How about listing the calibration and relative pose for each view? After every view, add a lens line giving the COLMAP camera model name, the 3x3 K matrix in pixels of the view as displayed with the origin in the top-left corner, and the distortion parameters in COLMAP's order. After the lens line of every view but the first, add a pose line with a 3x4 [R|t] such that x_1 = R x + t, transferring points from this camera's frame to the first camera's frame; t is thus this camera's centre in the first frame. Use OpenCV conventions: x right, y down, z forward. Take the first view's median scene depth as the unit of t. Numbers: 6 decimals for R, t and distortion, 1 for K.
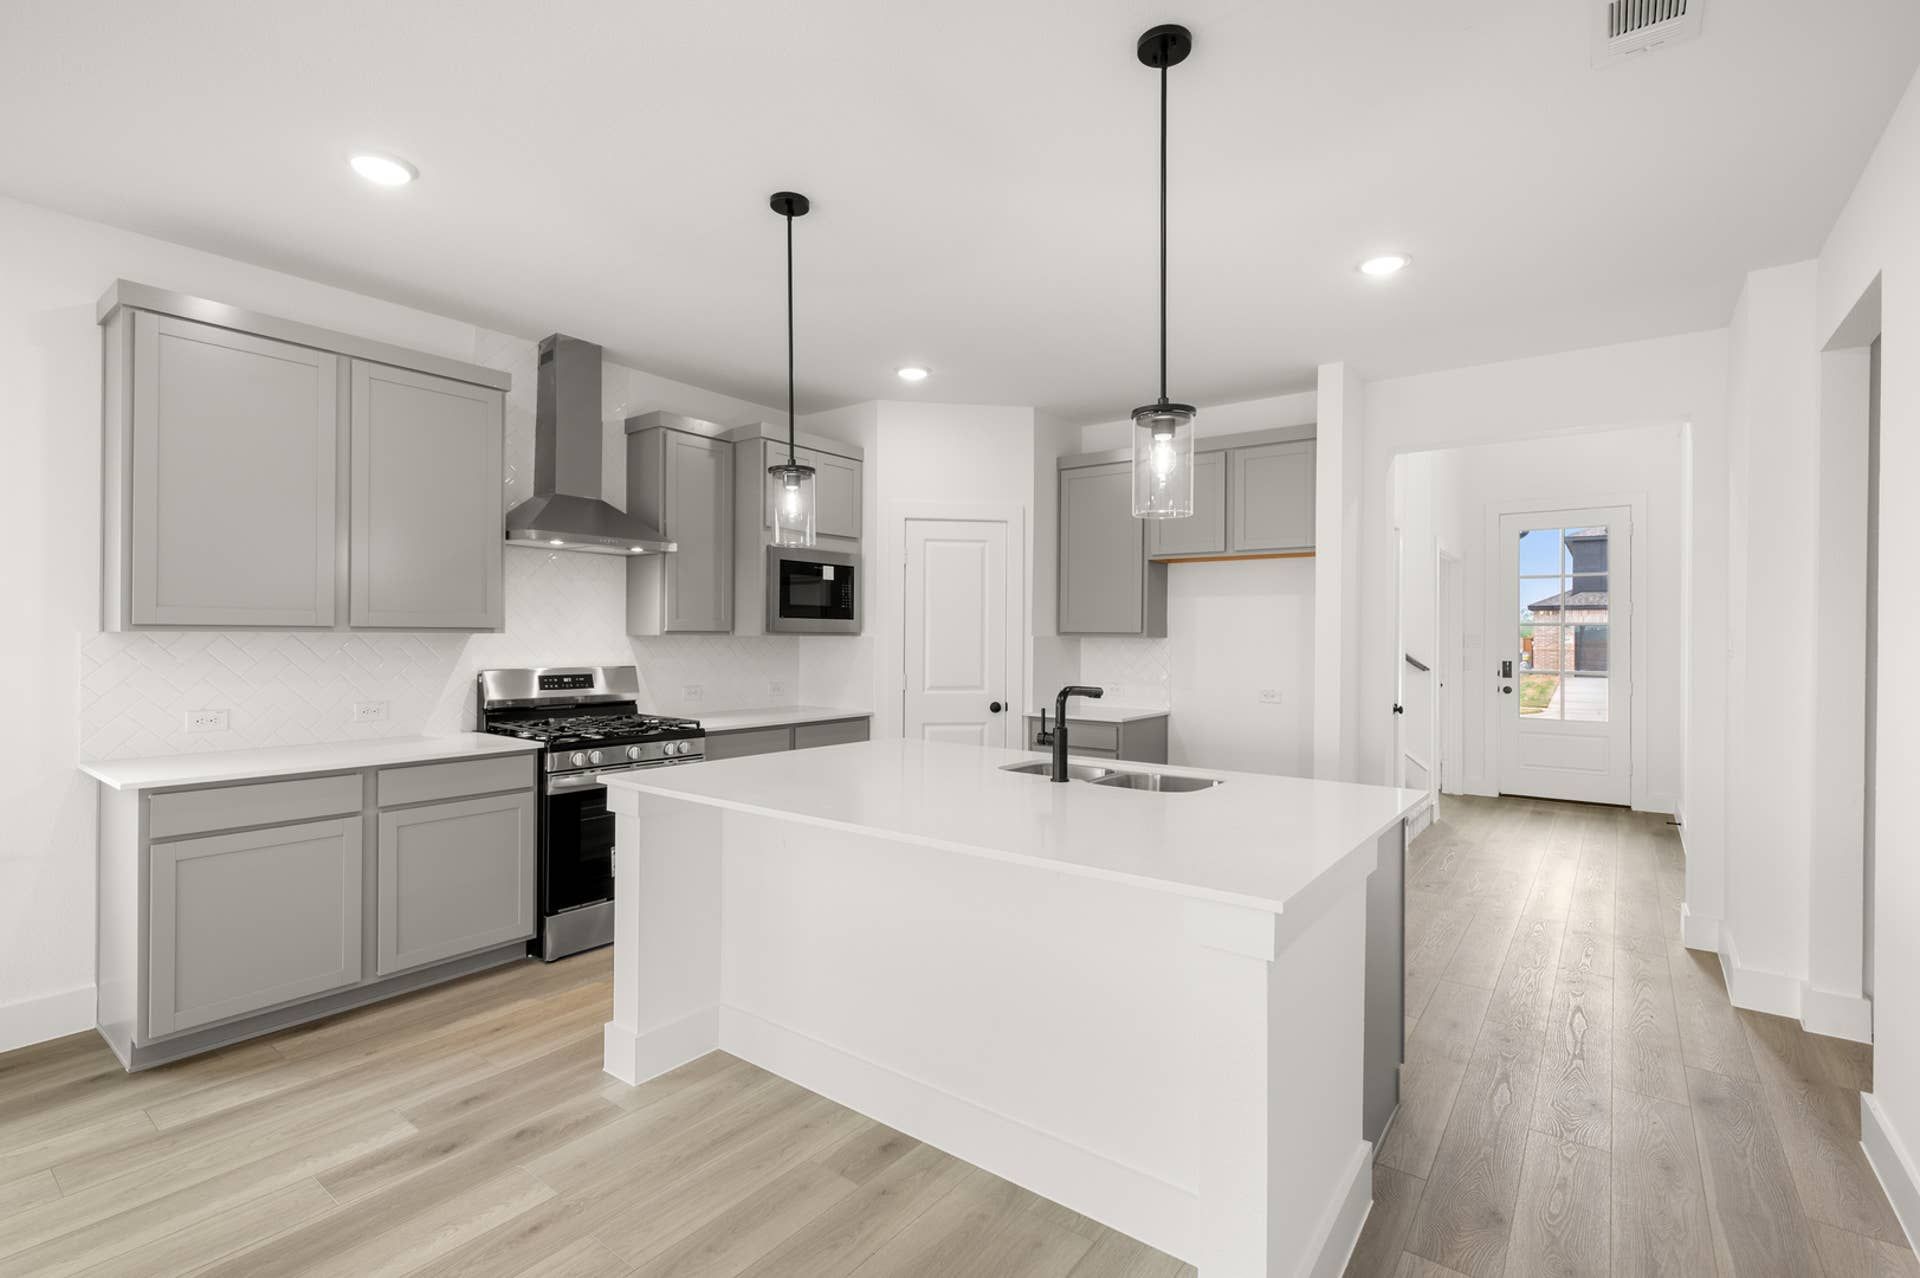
lens RADIAL K [[869.4, 0, 959.8], [0, 869.4, 634.9], [0, 0, 1]] dist [-0.004089, 0.000675]
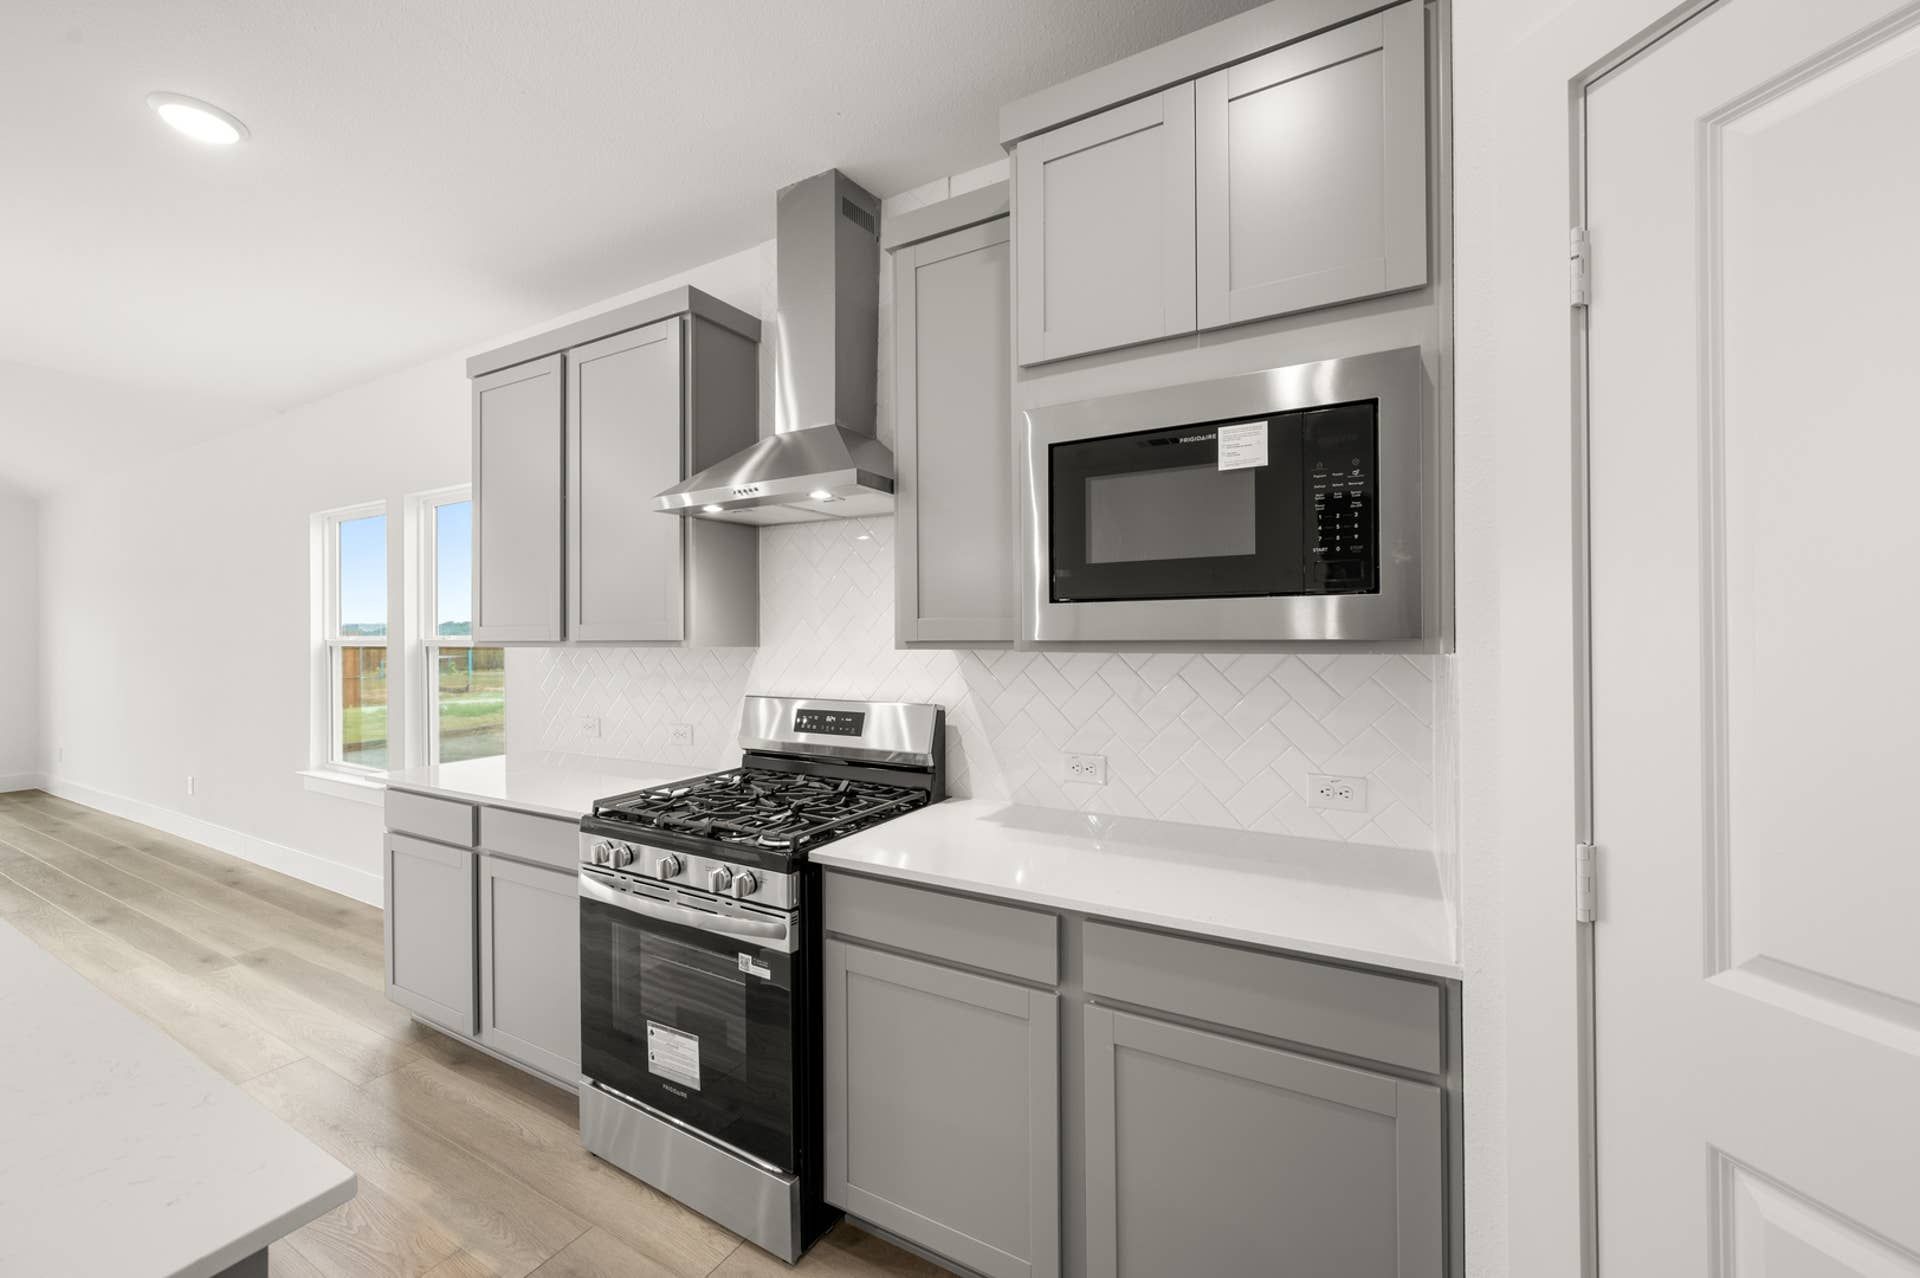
lens RADIAL K [[758.0, 0, 966.6], [0, 758.0, 635.3], [0, 0, 1]] dist [0.000538, -0.000136]
pose [[0.133170, -0.008486, -0.991057, 0.113659], [0.009512, 0.999928, -0.007284, -0.004965], [0.991048, -0.008457, 0.133241, 1.008909]]
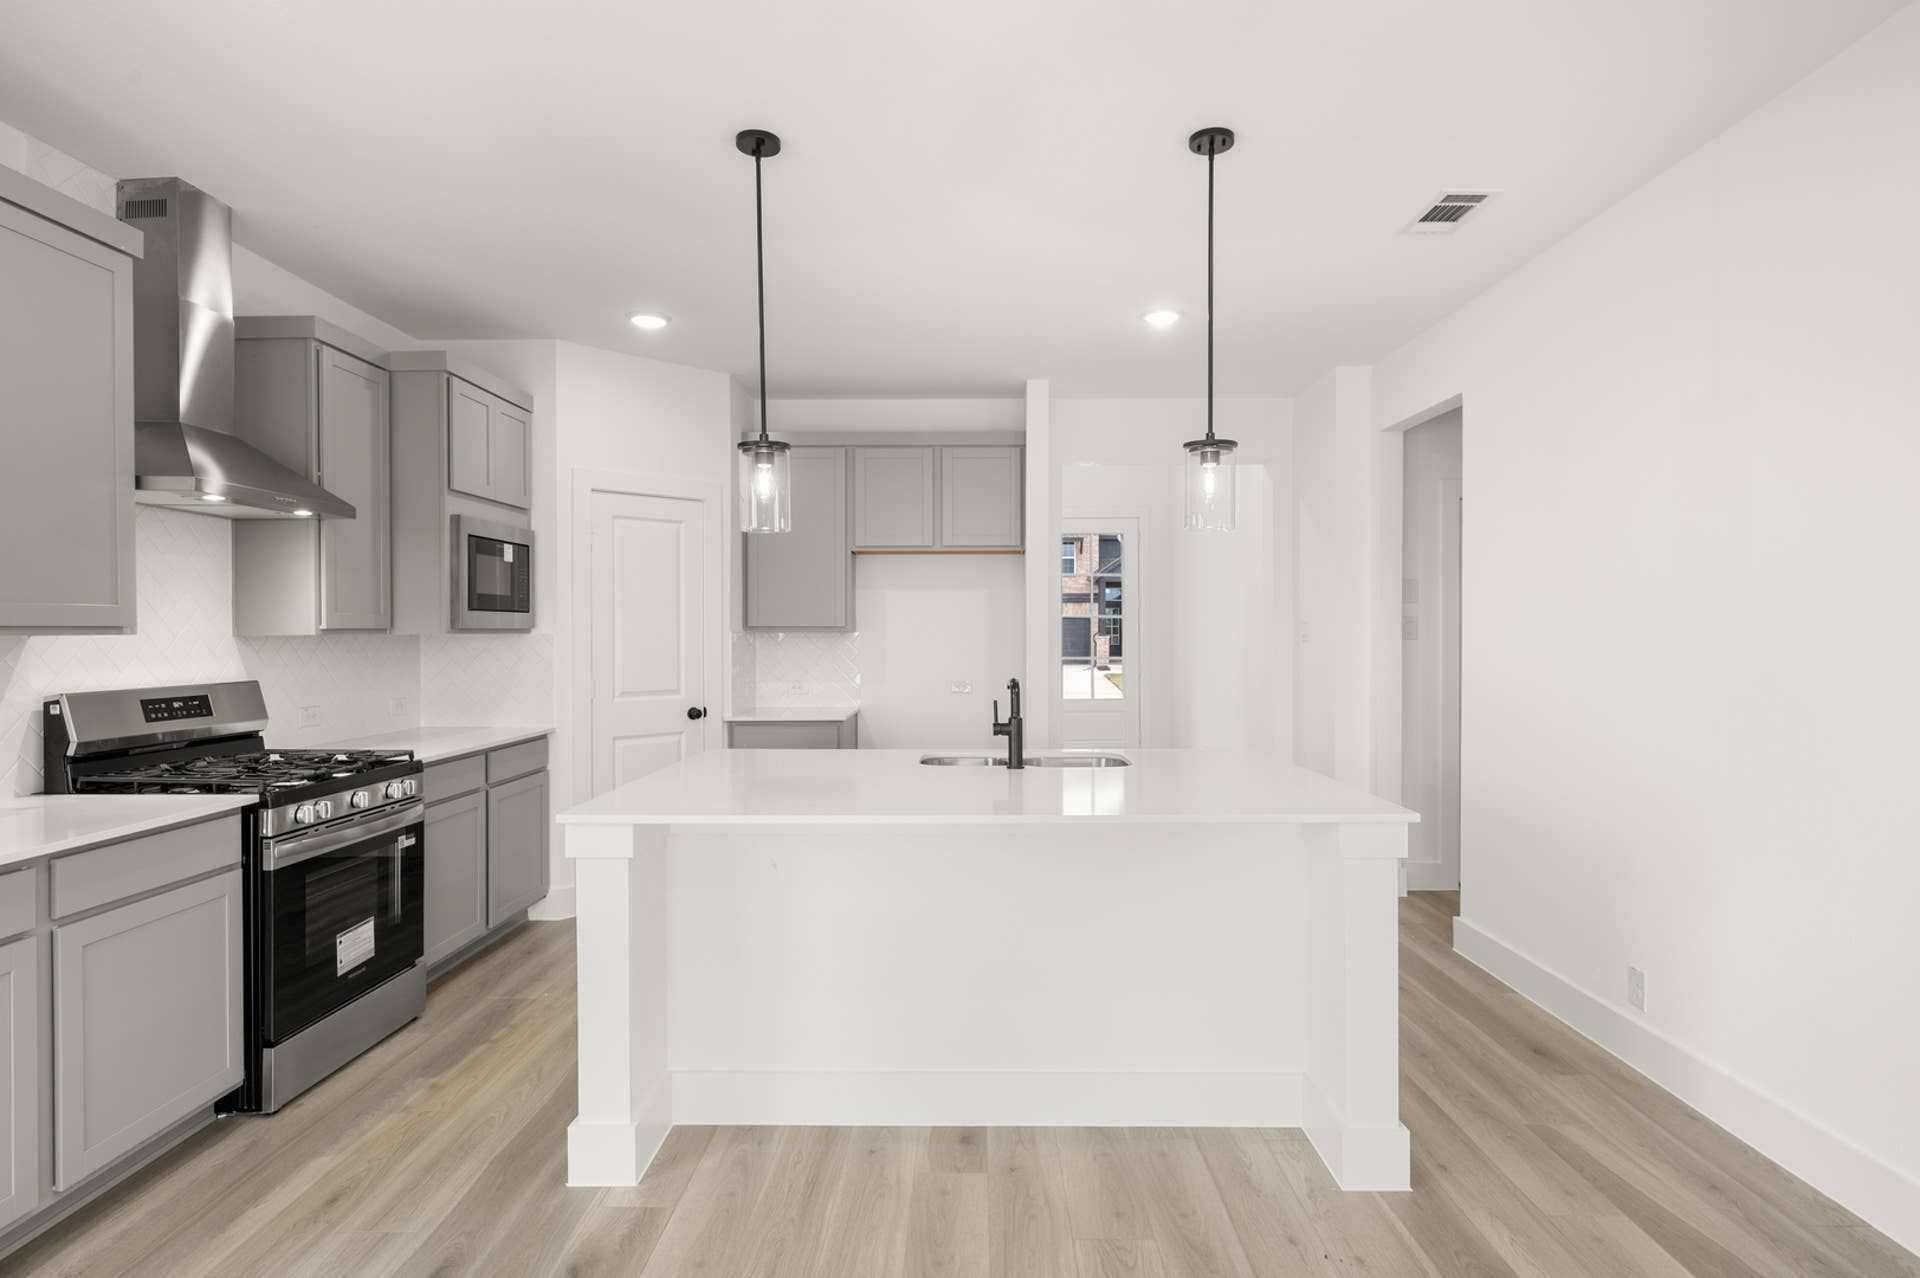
lens RADIAL K [[1006.2, 0, 961.2], [0, 1006.2, 637.7], [0, 0, 1]] dist [-0.004659, 0.000317]
pose [[0.808158, -0.013778, 0.588805, -0.412680], [0.007757, 0.999889, 0.012751, -0.004081], [-0.588915, -0.005738, 0.808175, 0.034720]]
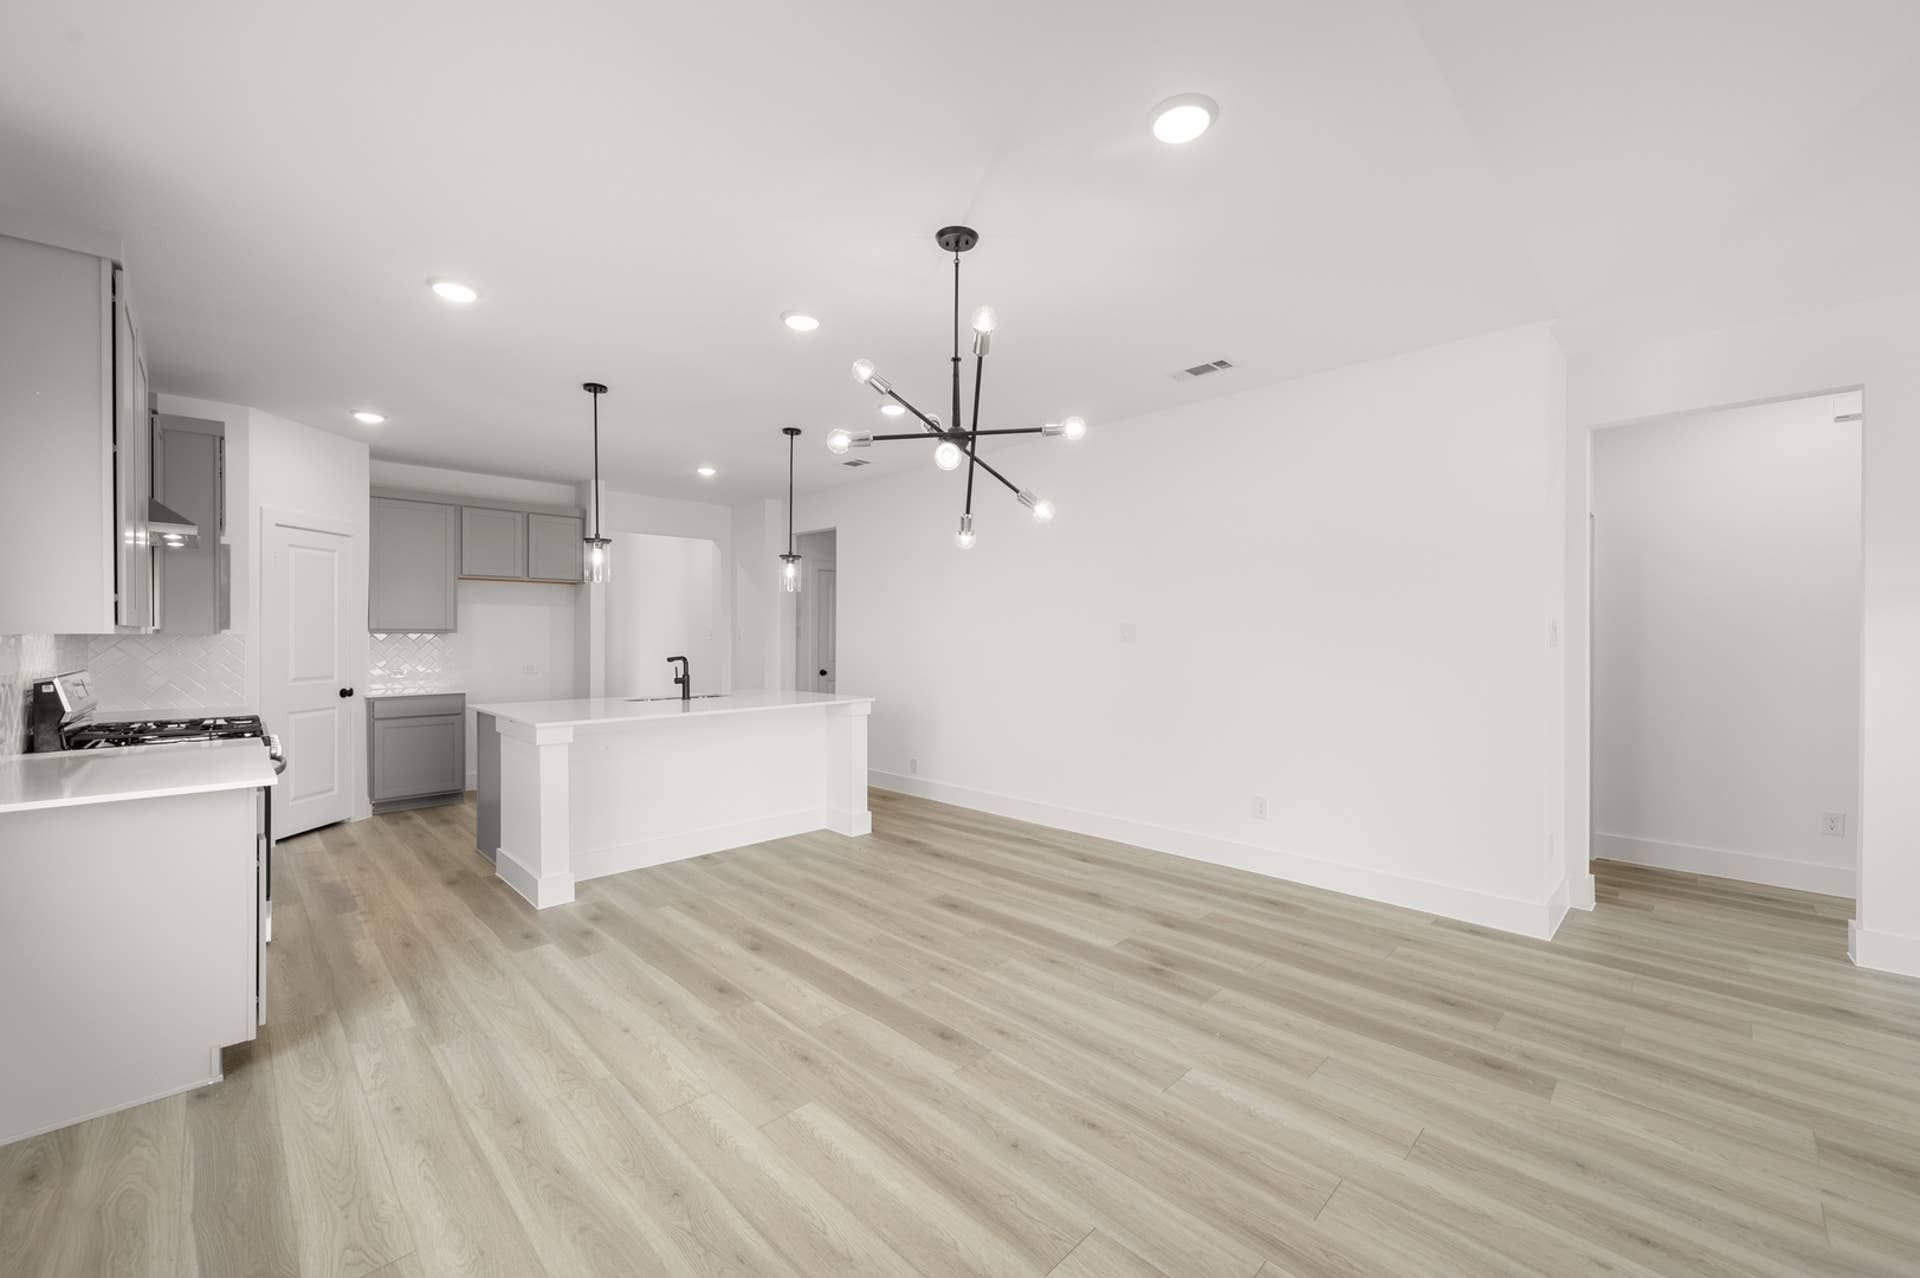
lens RADIAL K [[758.0, 0, 959.1], [0, 758.0, 637.4], [0, 0, 1]] dist [0.000538, -0.000136]
pose [[0.154748, -0.012572, 0.987874, -1.043783], [-0.001699, 0.999914, 0.012991, -0.008433], [-0.987953, -0.003689, 0.154713, 0.020267]]
